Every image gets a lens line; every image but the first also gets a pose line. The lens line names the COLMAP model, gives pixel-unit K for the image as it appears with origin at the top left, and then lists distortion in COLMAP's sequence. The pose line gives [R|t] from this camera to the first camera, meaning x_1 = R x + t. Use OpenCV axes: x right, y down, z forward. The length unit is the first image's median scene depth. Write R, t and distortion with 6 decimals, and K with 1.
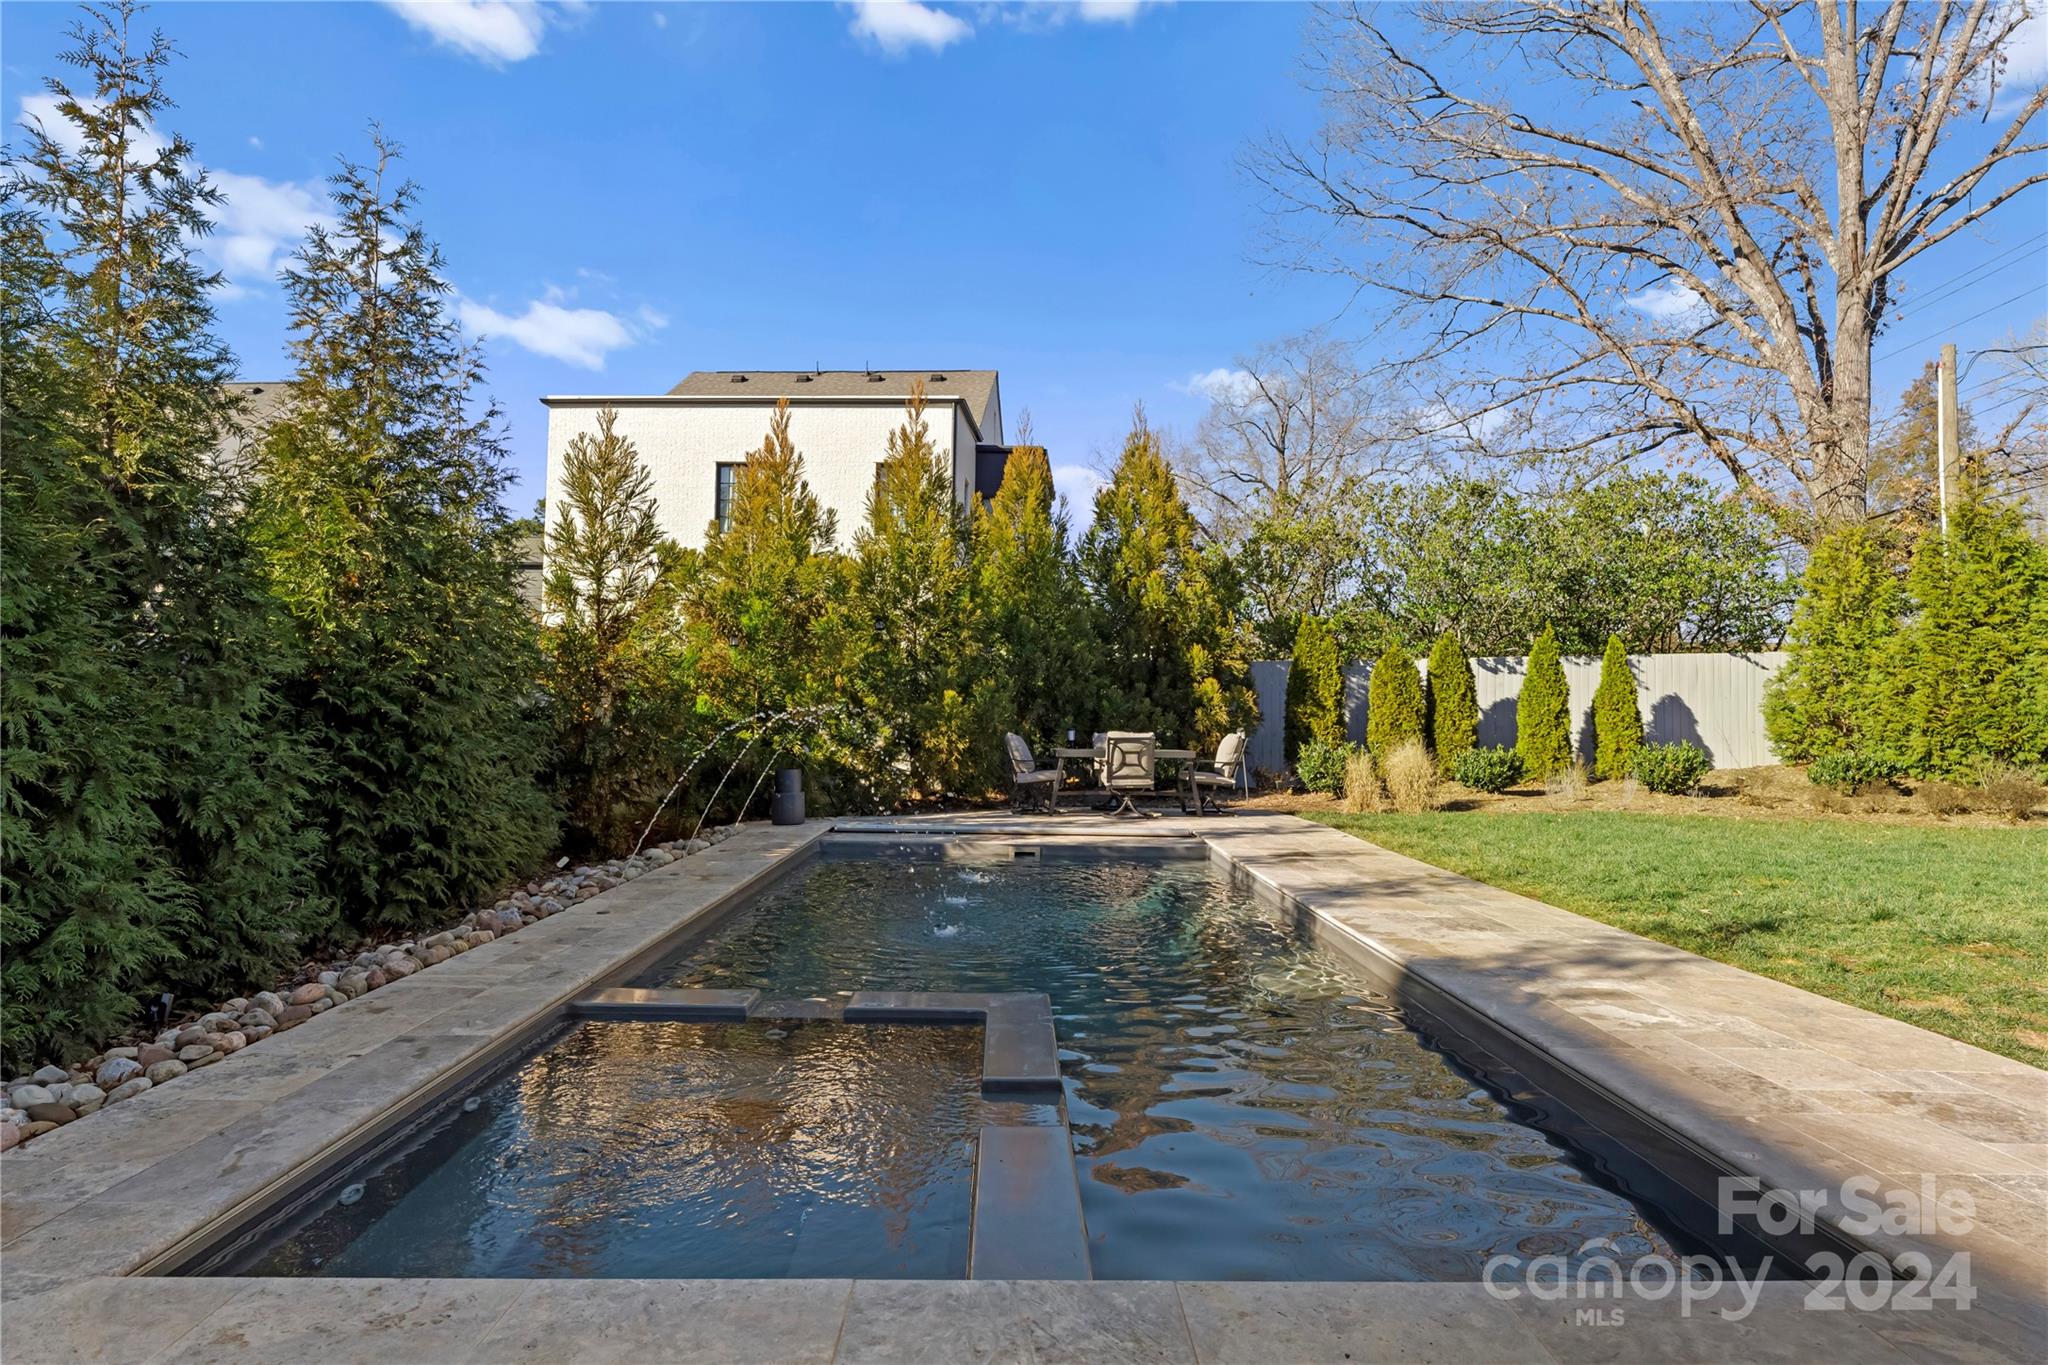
lens RADIAL K [[1073.9, 0, 1008.9], [0, 1073.9, 667.0], [0, 0, 1]] dist [-0.005082, -0.000739]
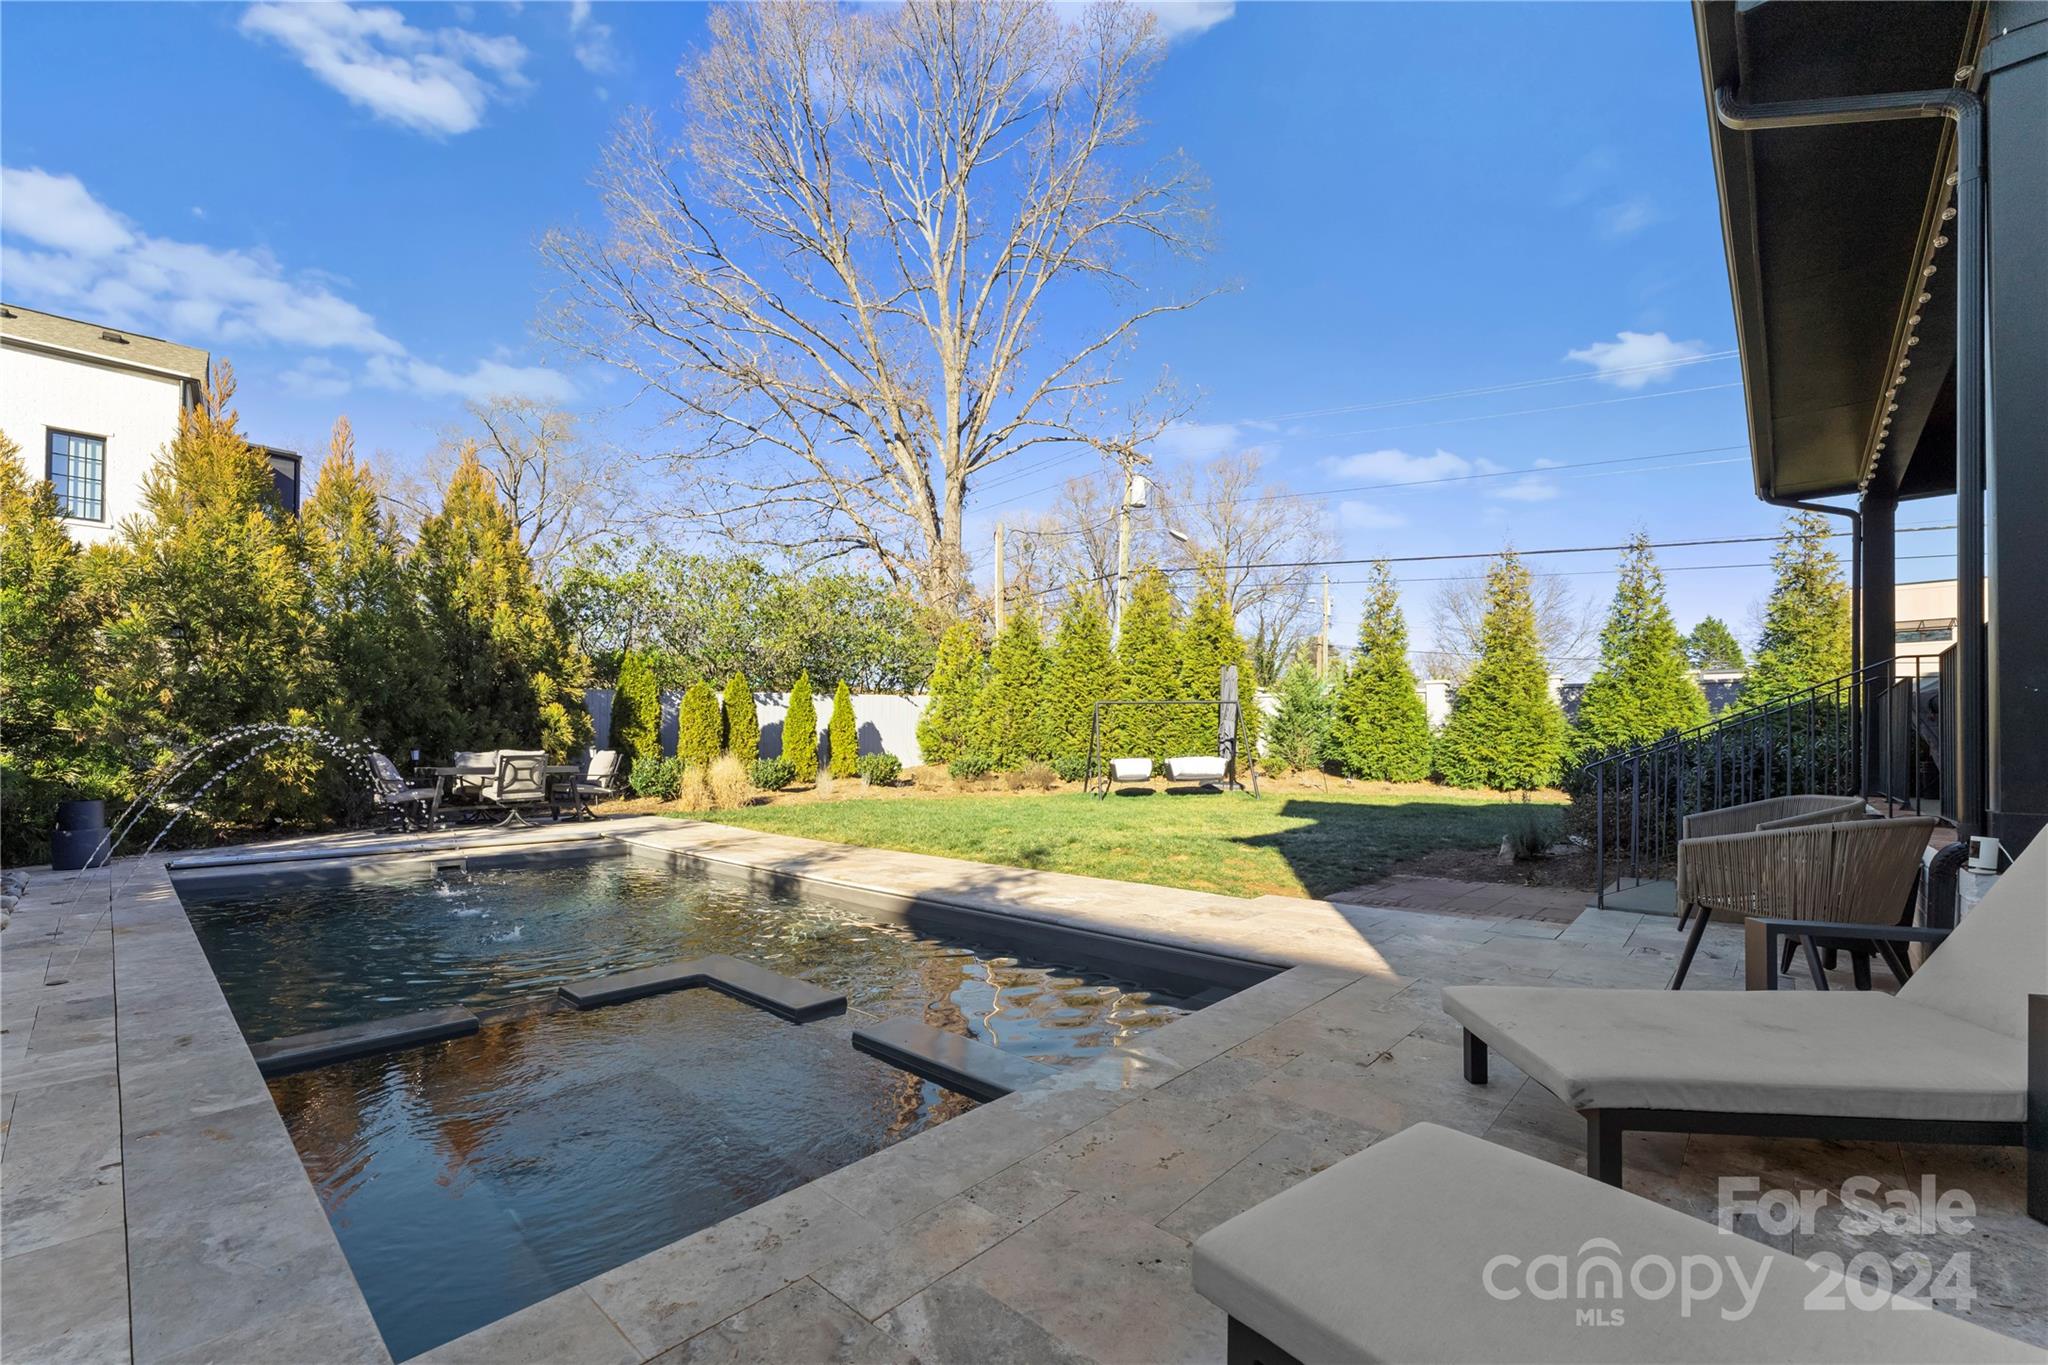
lens RADIAL K [[847.2, 0, 1026.9], [0, 847.2, 715.1], [0, 0, 1]] dist [0.001469, 0.000068]
pose [[0.682808, 0.016084, 0.730420, -0.123720], [-0.031630, 0.999471, 0.007559, 0.000785], [-0.729912, -0.028264, 0.682956, 0.017423]]
